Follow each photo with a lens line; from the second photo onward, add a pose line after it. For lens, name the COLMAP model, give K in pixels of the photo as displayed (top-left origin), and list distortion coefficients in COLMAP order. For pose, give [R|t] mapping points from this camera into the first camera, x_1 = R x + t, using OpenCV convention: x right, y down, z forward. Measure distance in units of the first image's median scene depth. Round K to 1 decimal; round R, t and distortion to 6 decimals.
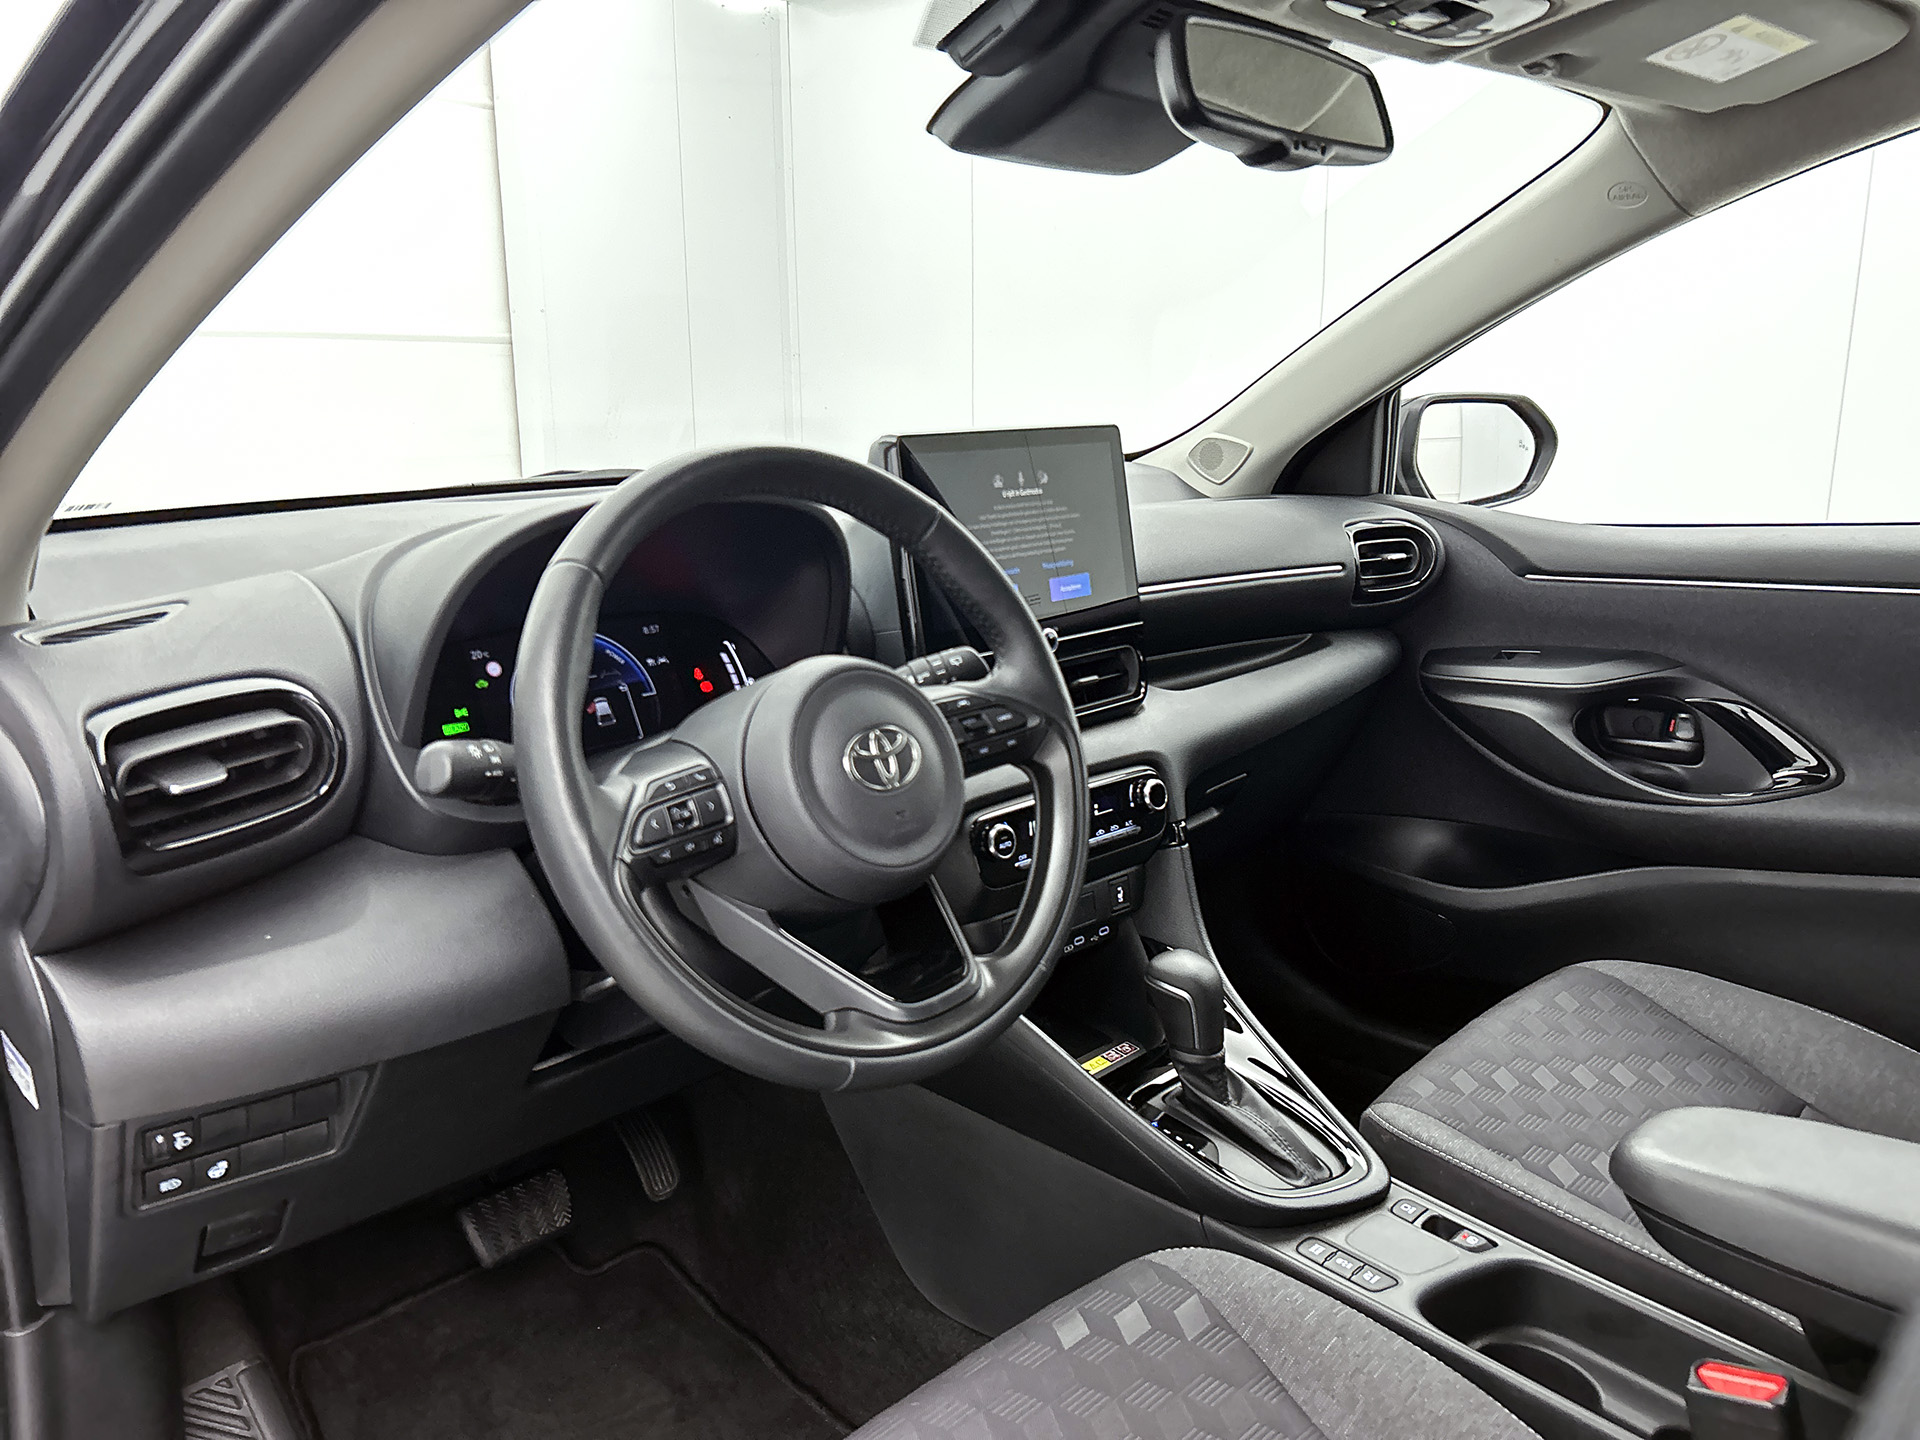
lens RADIAL K [[1455.2, 0, 988.6], [0, 1455.2, 703.0], [0, 0, 1]] dist [0.036775, -0.035676]
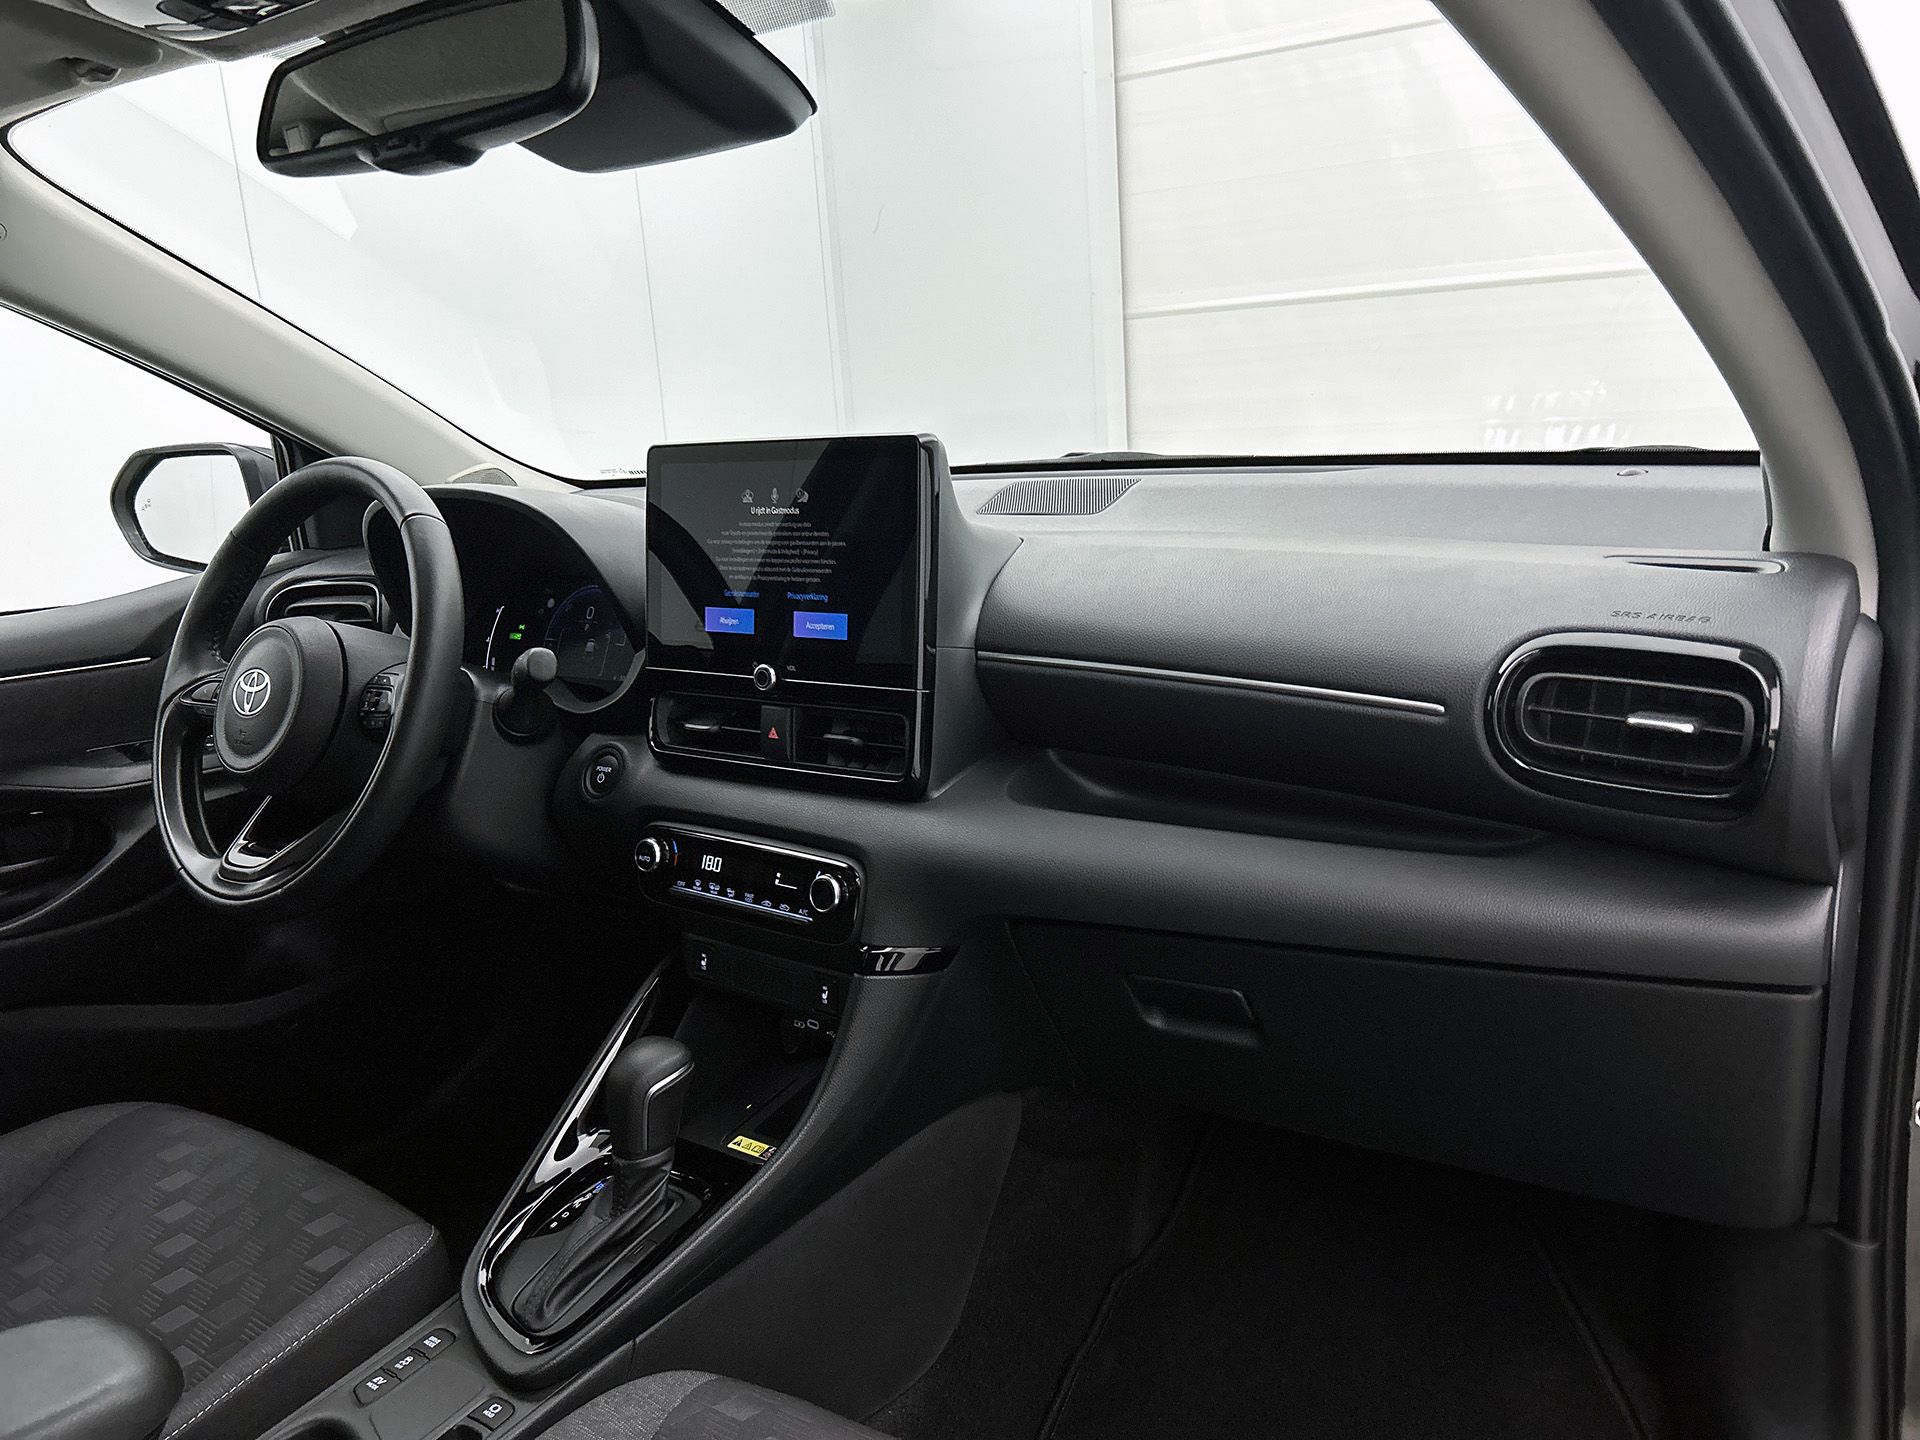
lens RADIAL K [[1455.2, 0, 969.6], [0, 1455.2, 735.6], [0, 0, 1]] dist [0.036775, -0.035676]
pose [[0.140611, 0.233762, -0.962073, 0.951501], [-0.149881, 0.965554, 0.212702, -0.222731], [0.978654, 0.114288, 0.170804, 0.991716]]
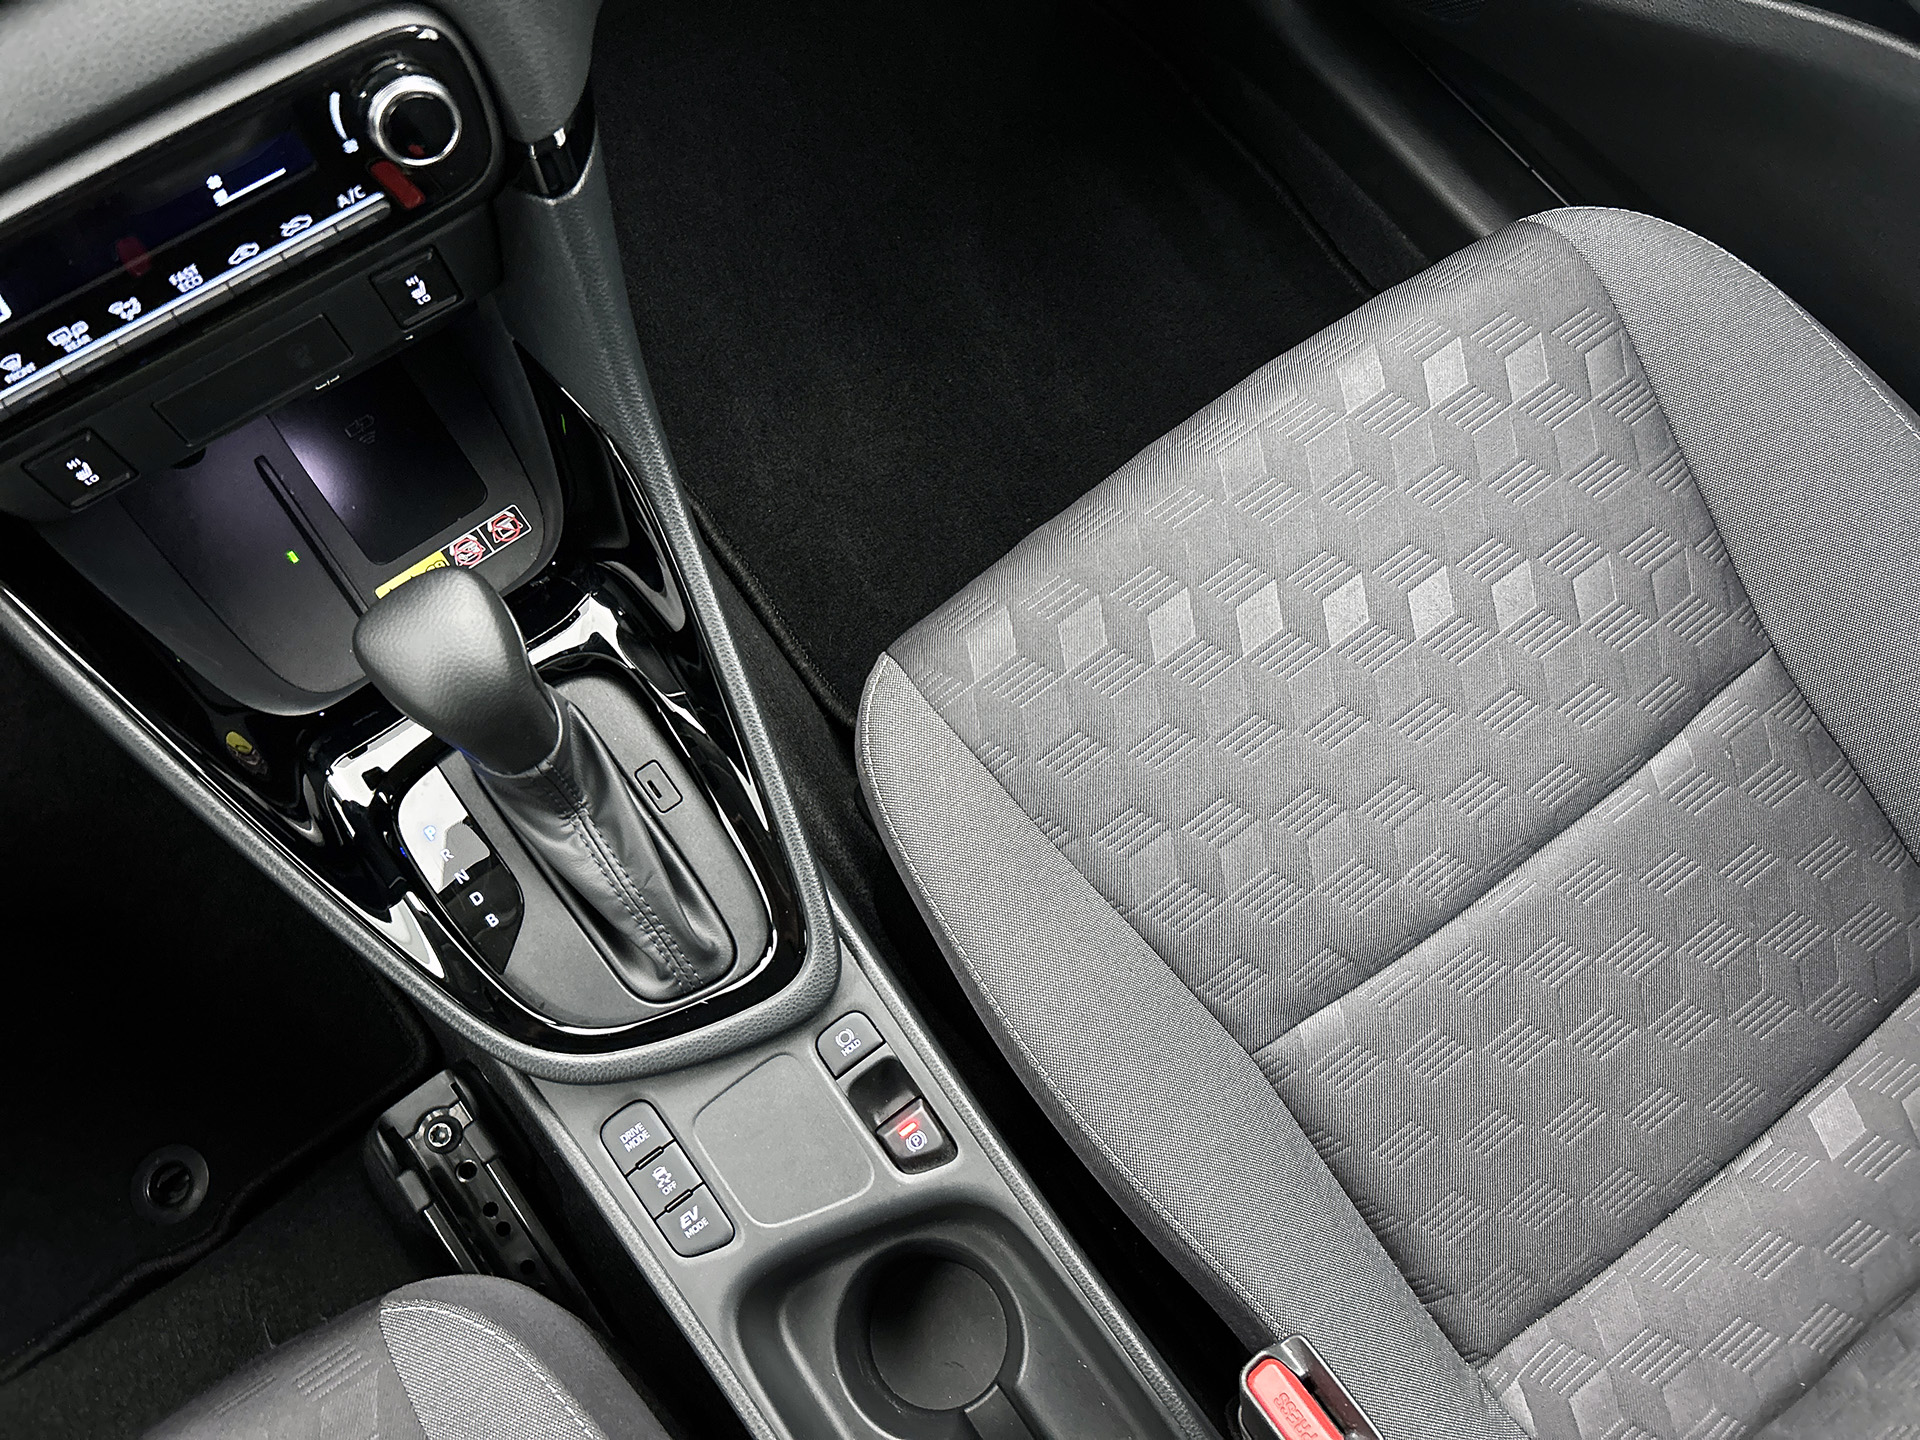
lens RADIAL K [[1455.2, 0, 983.1], [0, 1455.2, 714.8], [0, 0, 1]] dist [0.036775, -0.035676]
pose [[0.983679, 0.177432, -0.029893, 0.306732], [-0.061080, 0.485547, 0.872074, -0.201032], [0.169249, -0.856015, 0.488460, 0.772811]]
